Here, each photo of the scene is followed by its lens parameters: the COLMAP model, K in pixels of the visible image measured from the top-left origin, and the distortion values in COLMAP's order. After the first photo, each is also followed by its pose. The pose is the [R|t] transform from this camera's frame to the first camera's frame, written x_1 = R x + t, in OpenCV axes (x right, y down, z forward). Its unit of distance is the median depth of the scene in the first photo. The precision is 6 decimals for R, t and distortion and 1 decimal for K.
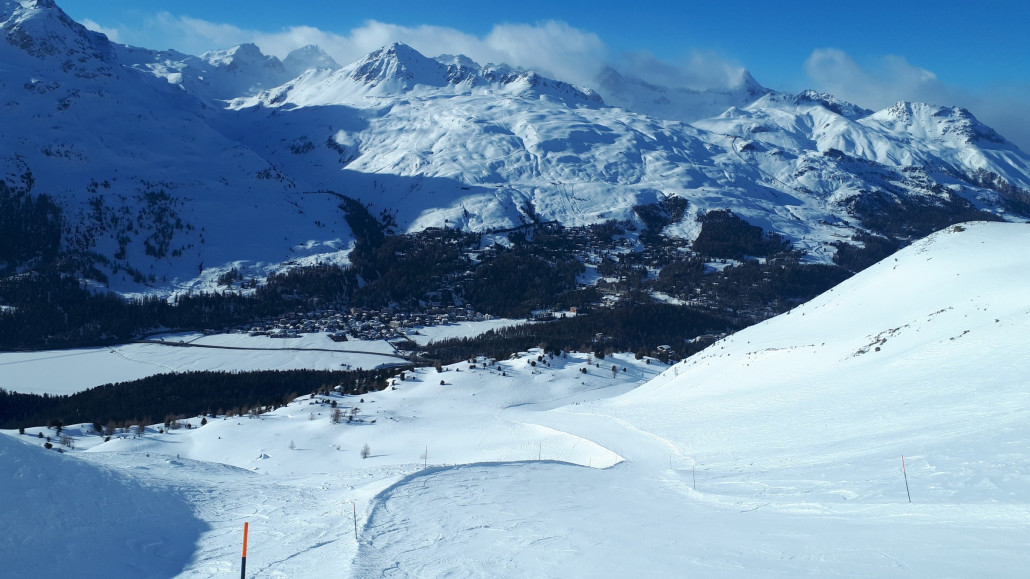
lens RADIAL K [[811.6, 0, 515.0], [0, 811.6, 289.5], [0, 0, 1]] dist [0.096952, -0.168316]
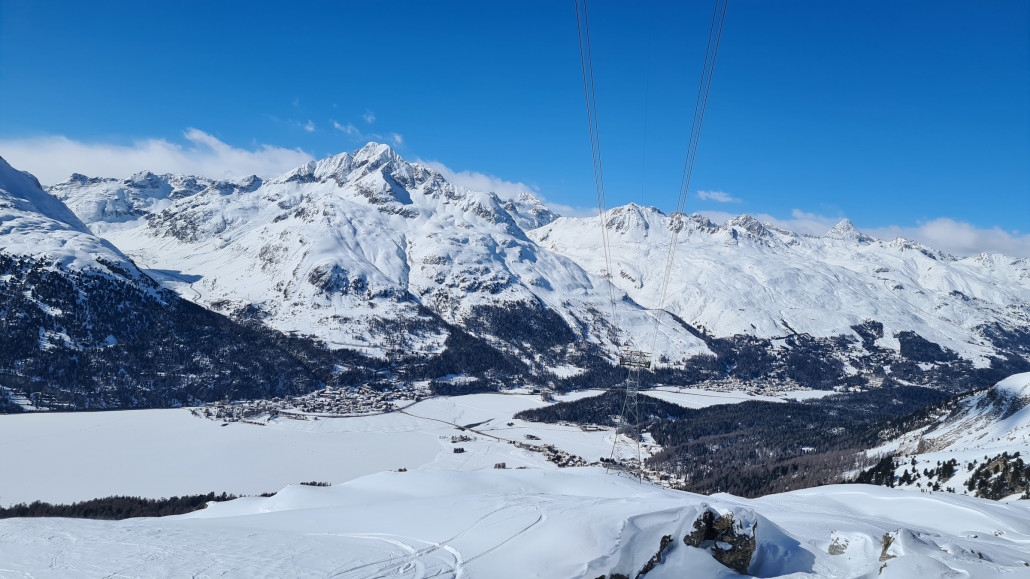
lens RADIAL K [[811.6, 0, 515.0], [0, 811.6, 289.5], [0, 0, 1]] dist [0.096952, -0.168316]
pose [[0.999237, 0.036529, -0.013793, -0.288379], [-0.038040, 0.990410, -0.132817, 0.035798], [0.008809, 0.133241, 0.991045, -0.331741]]
